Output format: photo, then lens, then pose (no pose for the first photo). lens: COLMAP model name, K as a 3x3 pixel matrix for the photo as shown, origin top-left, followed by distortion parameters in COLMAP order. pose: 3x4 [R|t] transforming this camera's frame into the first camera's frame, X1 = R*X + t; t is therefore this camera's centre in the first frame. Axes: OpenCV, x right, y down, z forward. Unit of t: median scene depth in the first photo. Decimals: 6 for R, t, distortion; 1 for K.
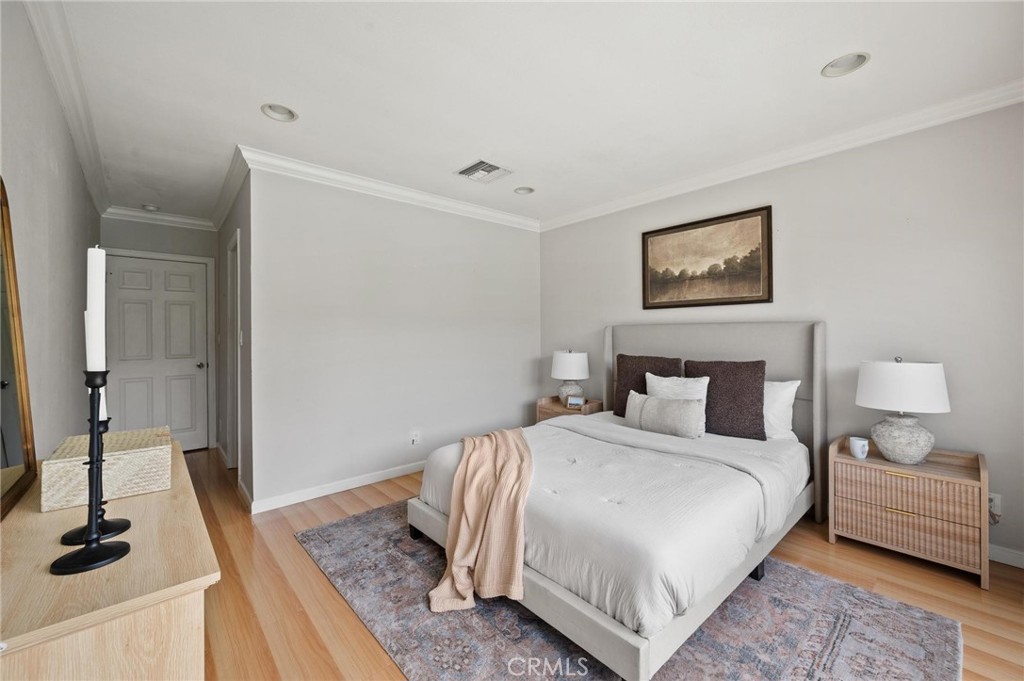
lens RADIAL K [[405.6, 0, 508.7], [0, 405.6, 330.9], [0, 0, 1]] dist [-0.000710, 0.000000]
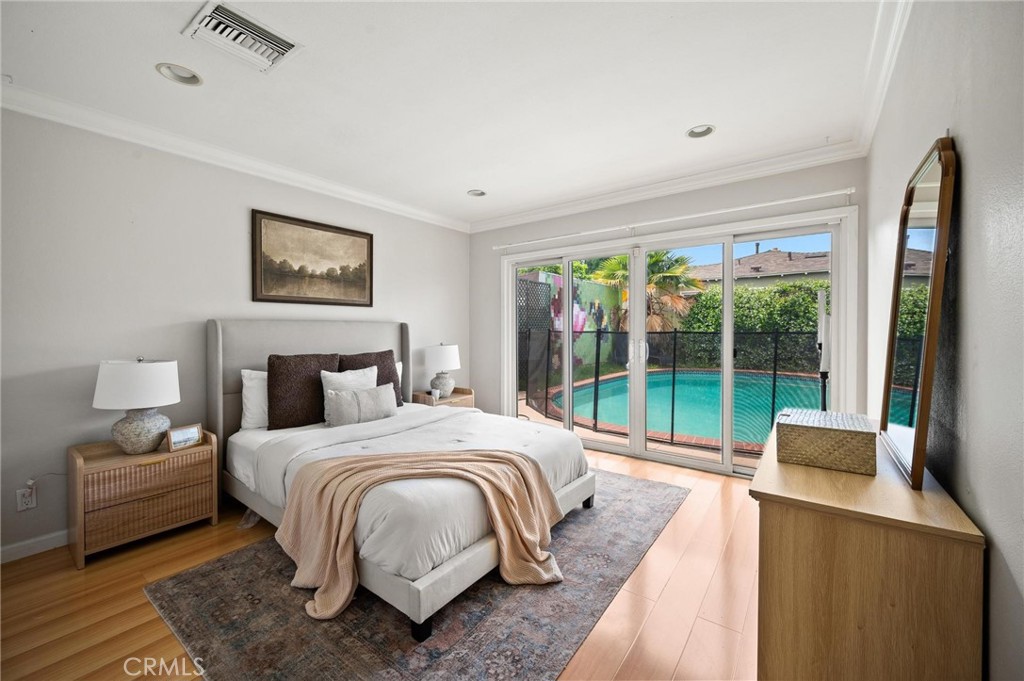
lens RADIAL K [[405.6, 0, 508.1], [0, 405.6, 338.6], [0, 0, 1]] dist [-0.000710, 0.000000]
pose [[-0.207329, -0.011806, 0.978200, -0.672617], [0.003017, 0.999915, 0.012707, 0.016217], [-0.978267, 0.005586, -0.207275, 0.752414]]
